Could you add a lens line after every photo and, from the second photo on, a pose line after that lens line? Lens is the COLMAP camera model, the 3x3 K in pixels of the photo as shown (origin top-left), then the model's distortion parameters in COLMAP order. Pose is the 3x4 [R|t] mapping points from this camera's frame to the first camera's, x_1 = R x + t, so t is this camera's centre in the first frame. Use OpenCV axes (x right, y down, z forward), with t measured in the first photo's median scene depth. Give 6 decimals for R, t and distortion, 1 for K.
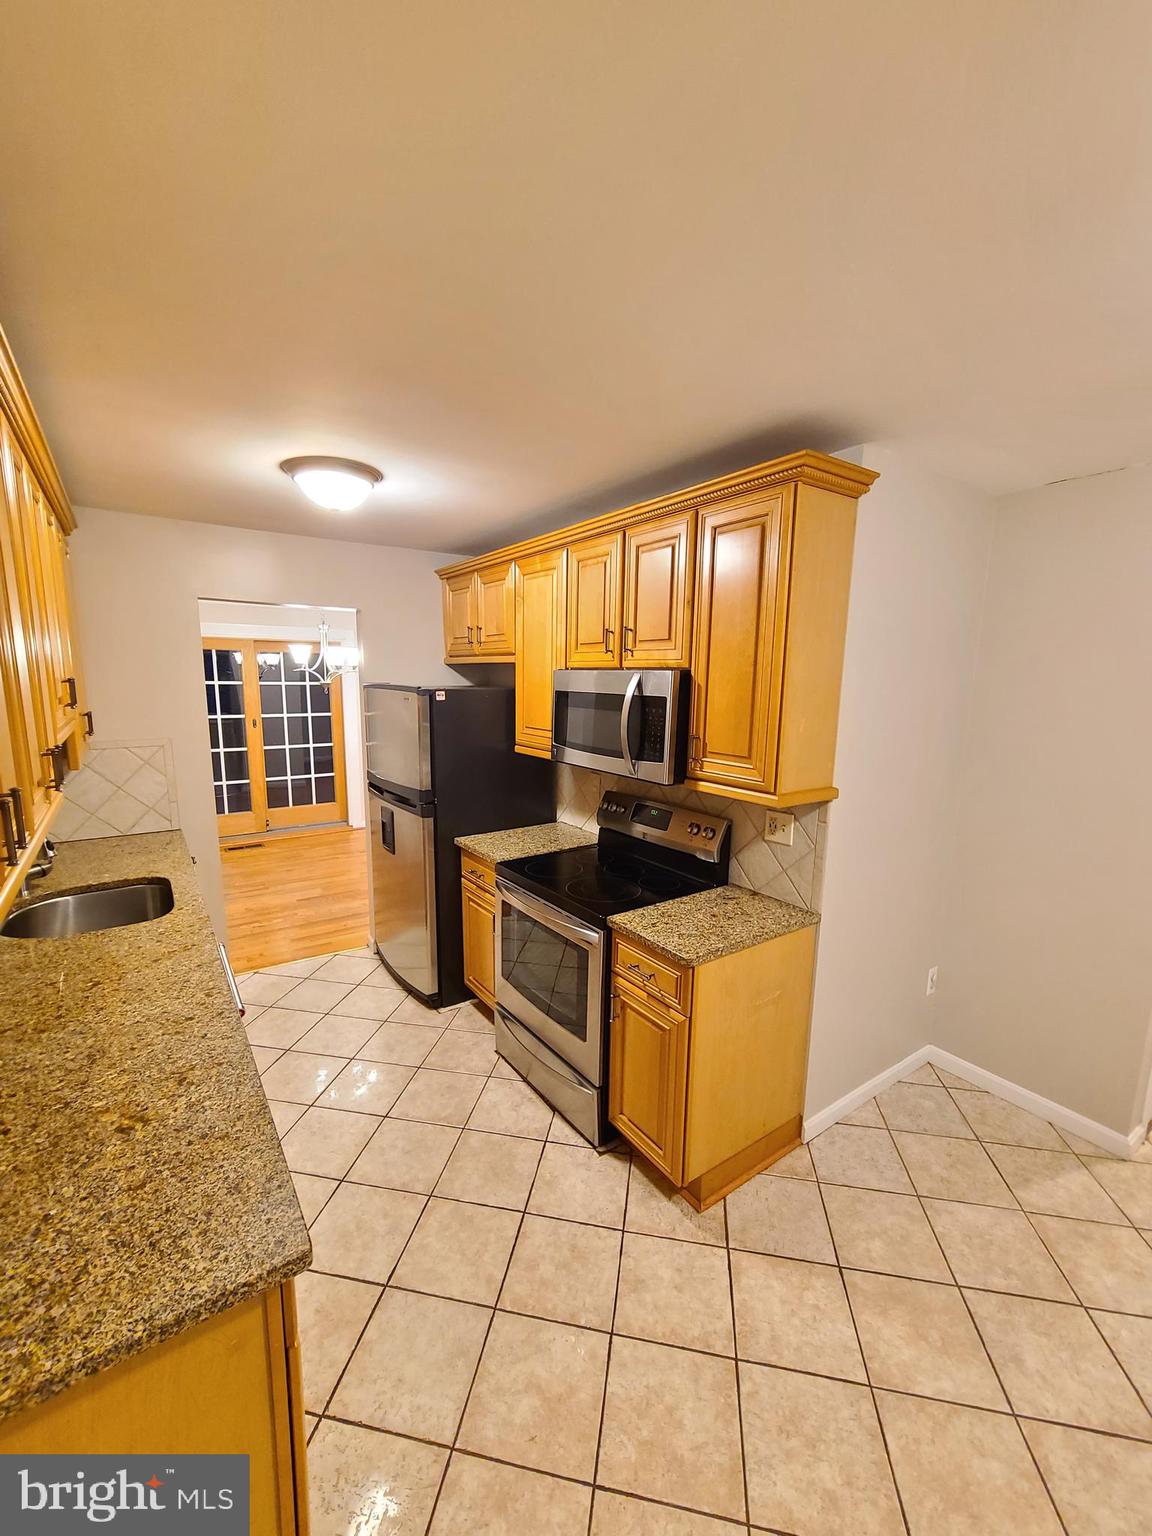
lens RADIAL K [[626.8, 0, 566.0], [0, 626.8, 782.5], [0, 0, 1]] dist [-0.003984, 0.002258]
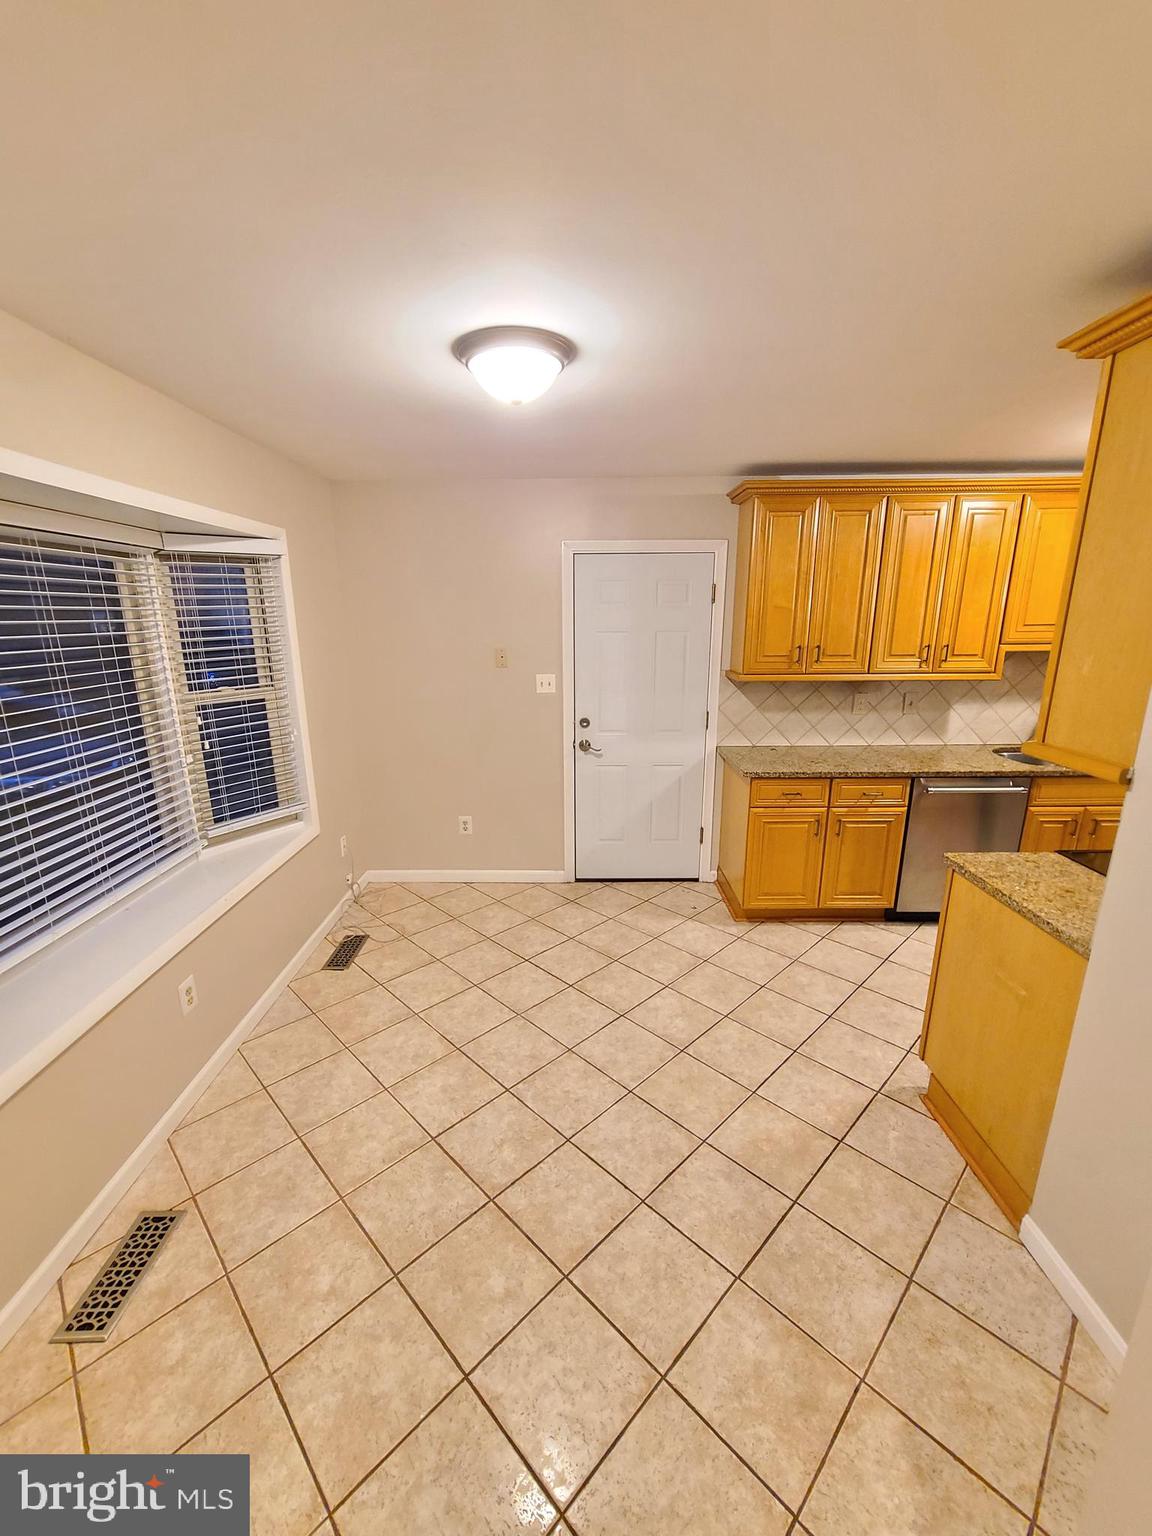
lens RADIAL K [[626.8, 0, 568.8], [0, 626.8, 780.8], [0, 0, 1]] dist [-0.003984, 0.002258]
pose [[-0.575890, 0.200379, -0.792590, 1.213773], [-0.136447, 0.932339, 0.334851, -0.113088], [0.806060, 0.300984, -0.509584, 0.808944]]
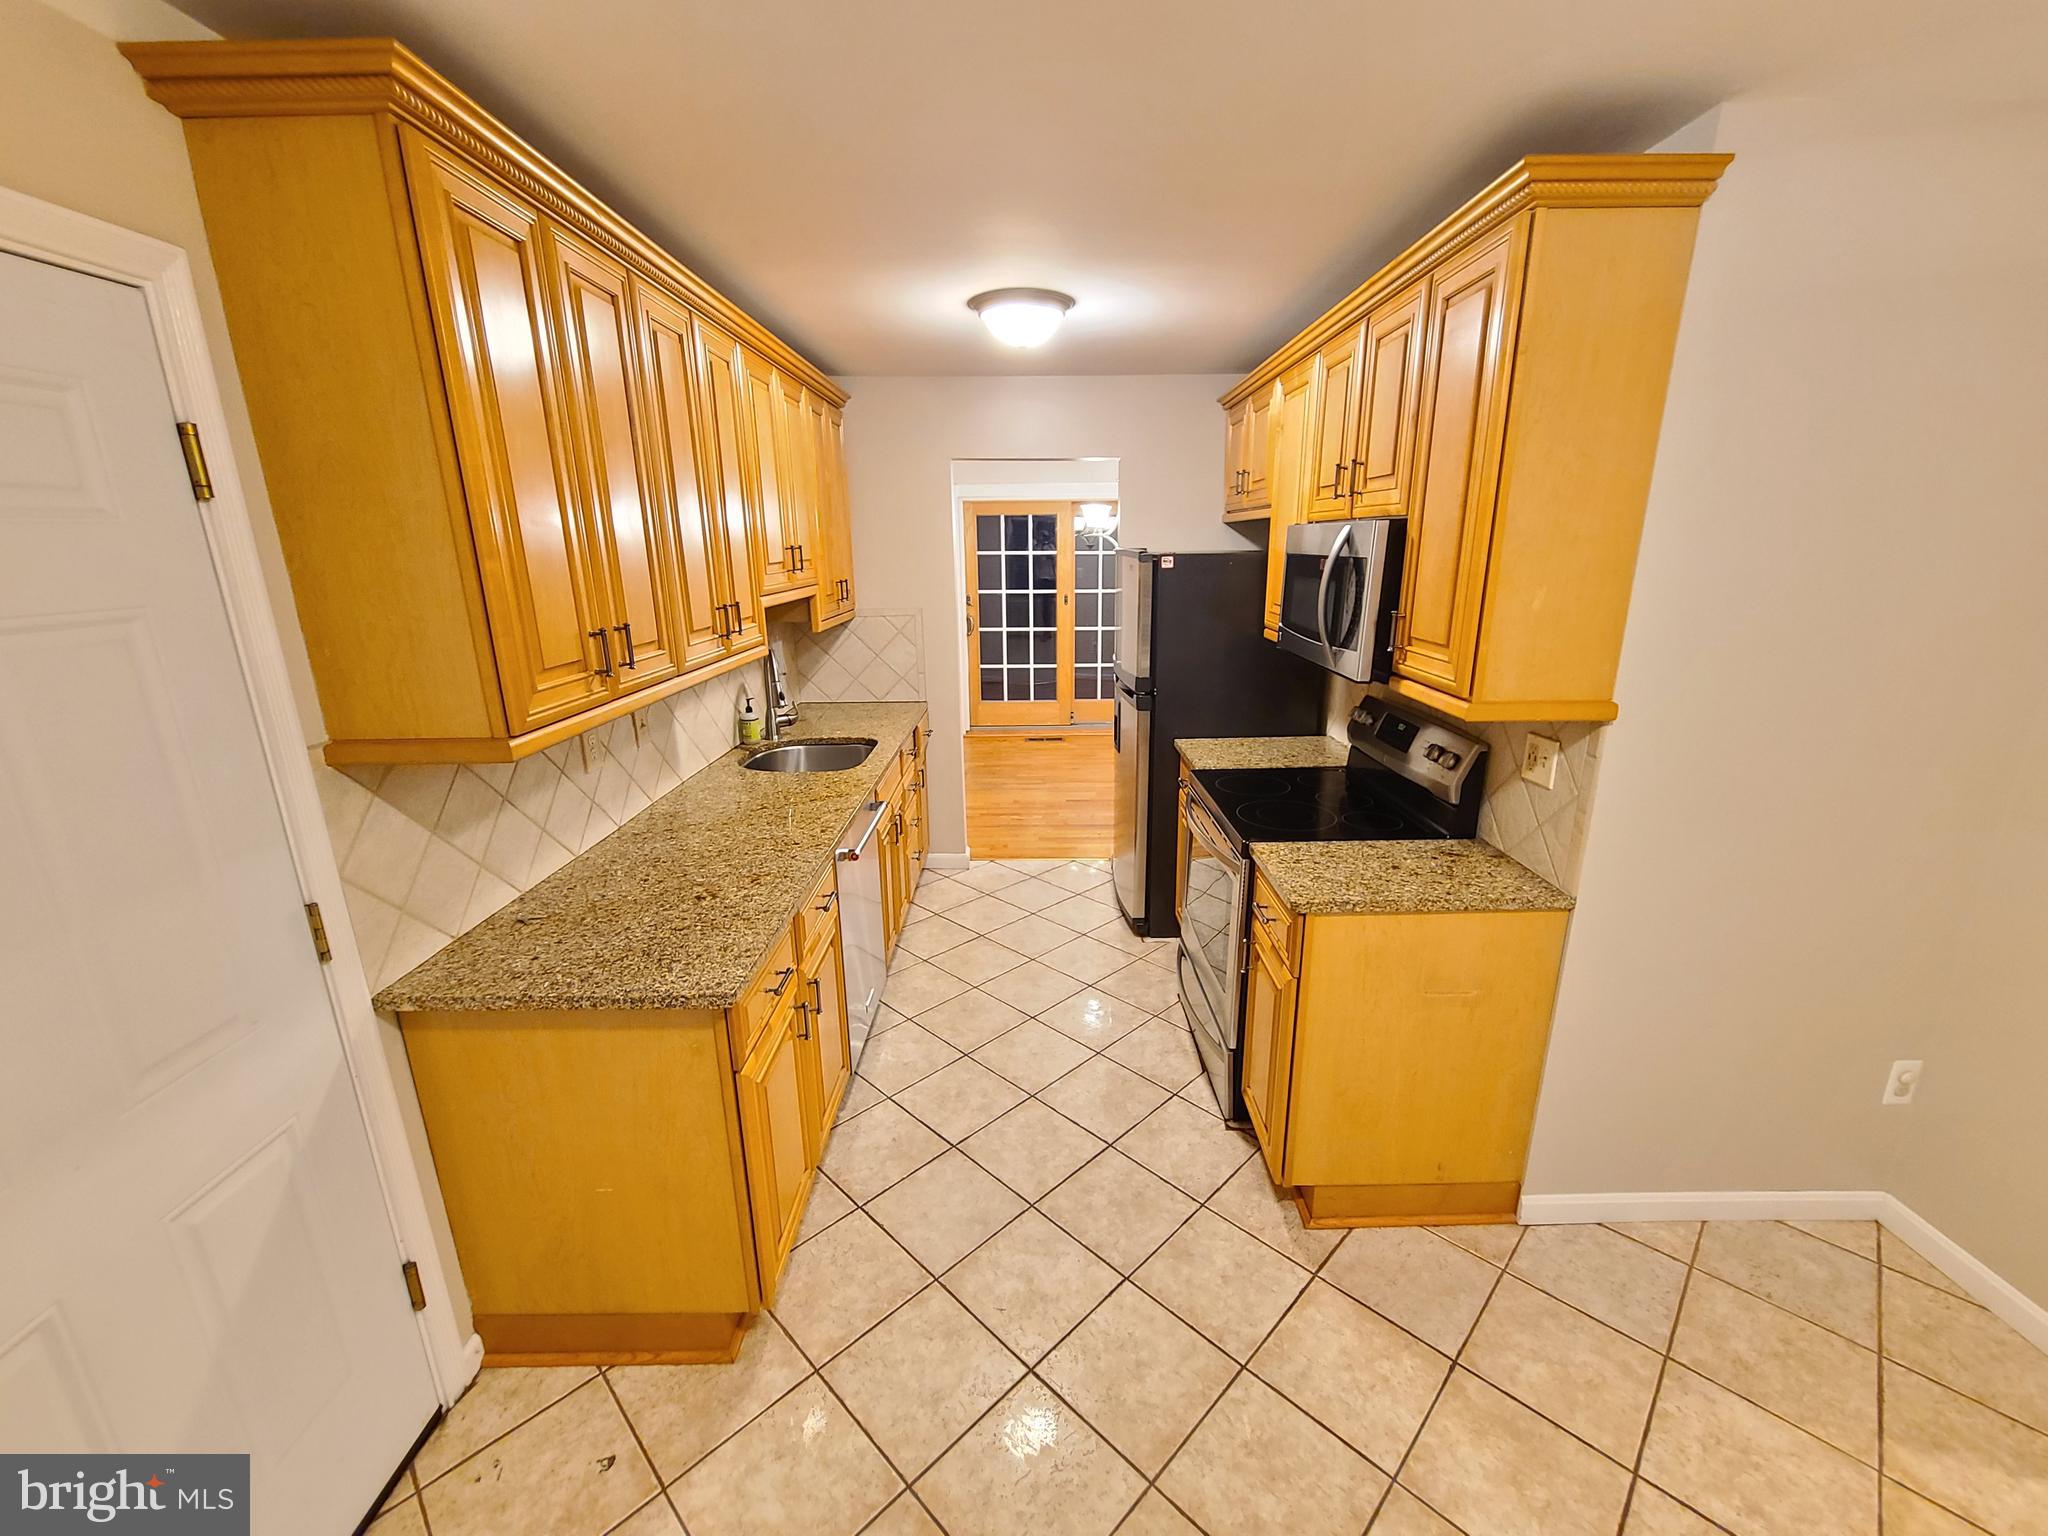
lens RADIAL K [[835.8, 0, 1041.4], [0, 835.8, 776.8], [0, 0, 1]] dist [-0.003984, 0.002258]
pose [[0.830482, 0.131210, -0.541372, 0.387771], [-0.075009, 0.989353, 0.124719, 0.019075], [0.551972, -0.062969, 0.831482, -0.015730]]
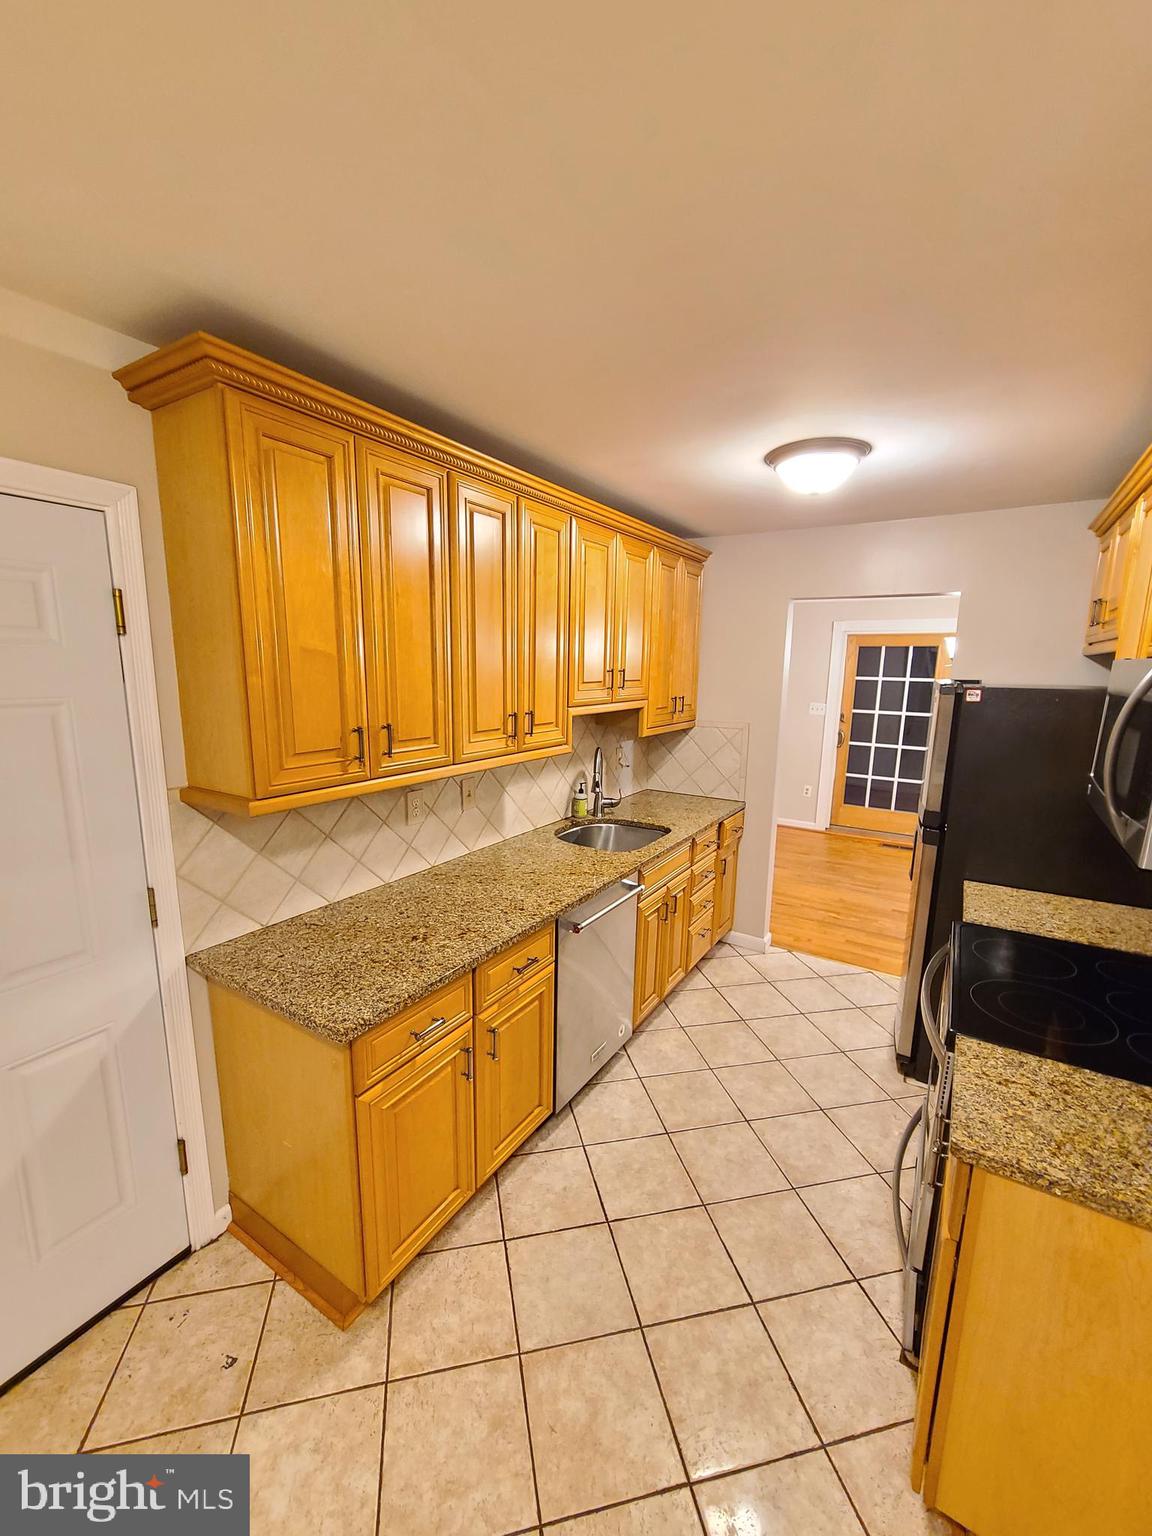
lens RADIAL K [[626.8, 0, 567.5], [0, 626.8, 783.0], [0, 0, 1]] dist [-0.003984, 0.002258]
pose [[0.390014, 0.165162, -0.905876, 0.434907], [-0.164145, 0.980496, 0.108096, -0.045068], [0.906061, 0.106536, 0.409517, 0.318546]]
